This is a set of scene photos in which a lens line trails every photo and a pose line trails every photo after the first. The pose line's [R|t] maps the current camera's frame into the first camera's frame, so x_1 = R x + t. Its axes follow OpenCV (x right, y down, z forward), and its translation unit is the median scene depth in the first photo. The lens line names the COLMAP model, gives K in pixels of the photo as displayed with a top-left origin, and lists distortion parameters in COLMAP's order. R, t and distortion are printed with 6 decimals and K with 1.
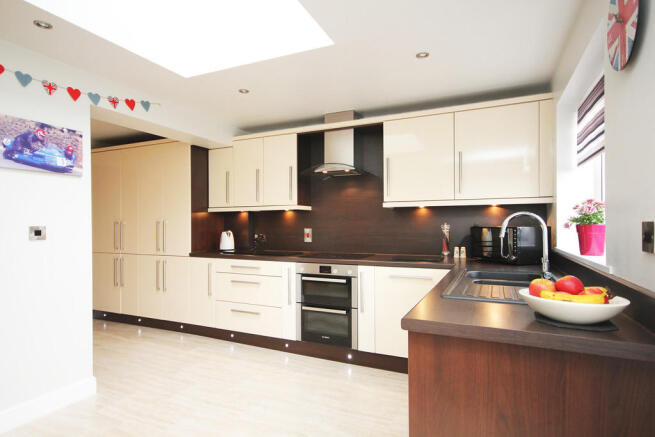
lens RADIAL K [[342.6, 0, 328.1], [0, 342.6, 224.3], [0, 0, 1]] dist [-0.000011, 0.000099]
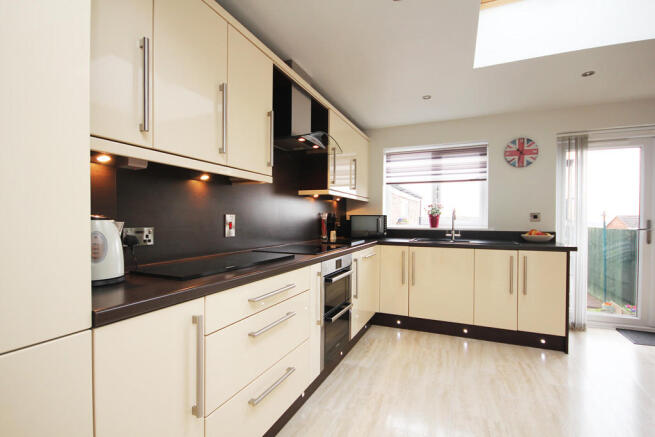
lens RADIAL K [[308.0, 0, 327.5], [0, 308.0, 218.5], [0, 0, 1]] dist [0.001211, 0.000102]
pose [[-0.022550, 0.001030, 0.999745, -0.778440], [-0.013691, 0.999905, -0.001339, 0.023068], [-0.999652, -0.013717, -0.022534, 1.074277]]
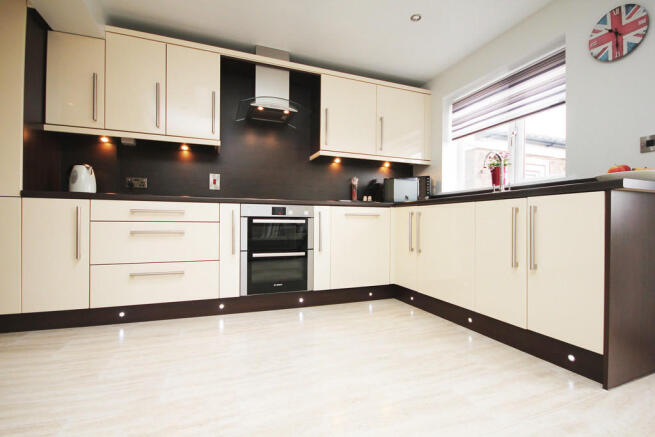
lens RADIAL K [[302.4, 0, 327.5], [0, 302.4, 218.5], [0, 0, 1]] dist [0.014194, -0.017305]
pose [[0.696416, 0.012683, 0.717526, -0.514251], [-0.014148, 0.999892, -0.003942, 0.157491], [-0.717499, -0.007406, 0.696521, 0.348417]]
